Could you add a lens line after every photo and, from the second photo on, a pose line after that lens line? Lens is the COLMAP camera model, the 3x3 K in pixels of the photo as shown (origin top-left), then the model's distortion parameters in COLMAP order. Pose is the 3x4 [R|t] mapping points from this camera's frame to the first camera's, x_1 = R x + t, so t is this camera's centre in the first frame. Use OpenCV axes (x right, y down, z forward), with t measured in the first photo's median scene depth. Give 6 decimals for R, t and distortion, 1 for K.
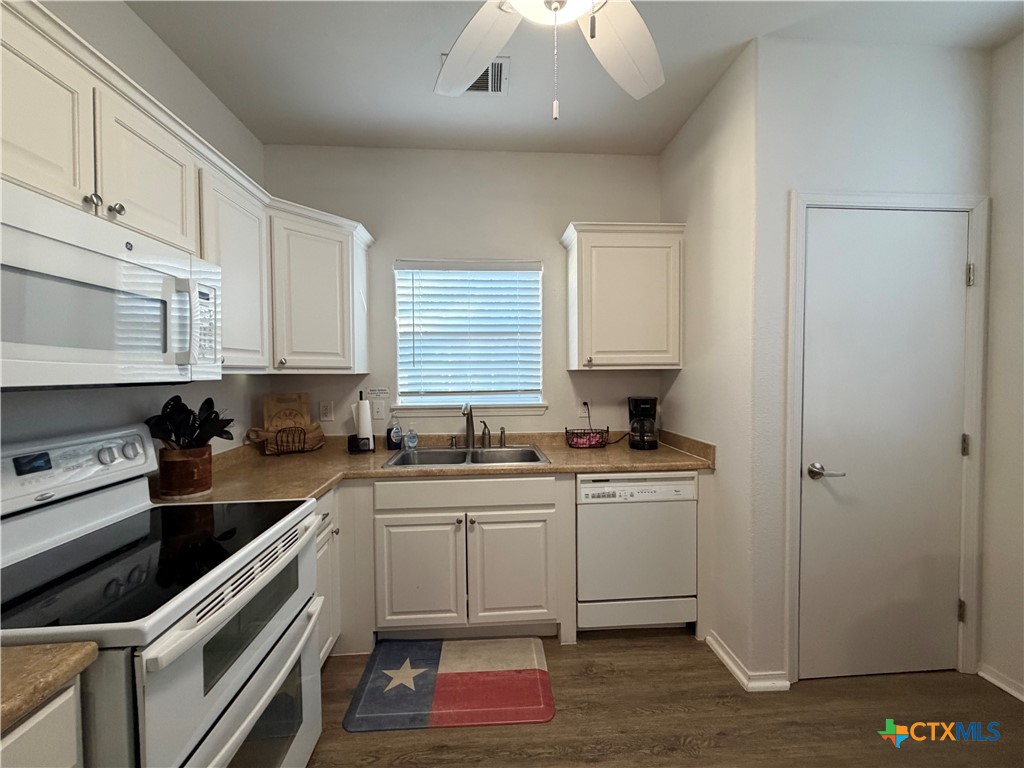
lens RADIAL K [[410.8, 0, 512.2], [0, 410.8, 382.8], [0, 0, 1]] dist [0.002203, 0.000692]
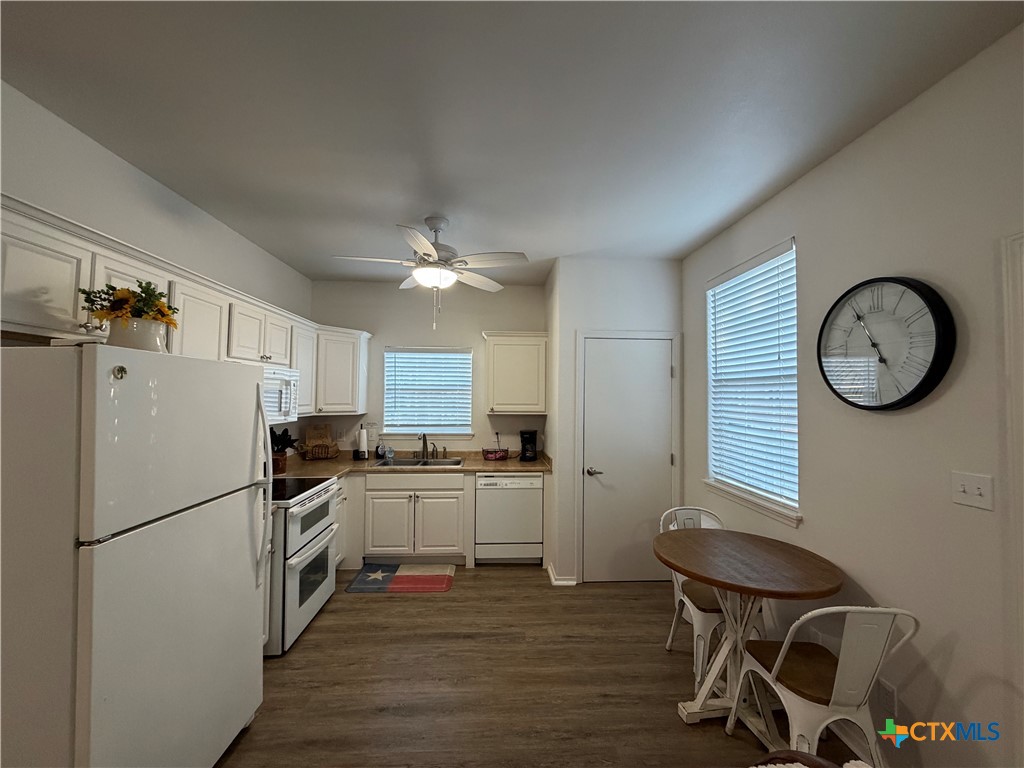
lens RADIAL K [[410.8, 0, 512.7], [0, 410.8, 382.6], [0, 0, 1]] dist [0.002203, 0.000692]
pose [[0.999766, 0.017002, -0.013358, 0.341710], [-0.017775, 0.998039, -0.060025, -0.072803], [0.012311, 0.060249, 0.998107, -0.863616]]
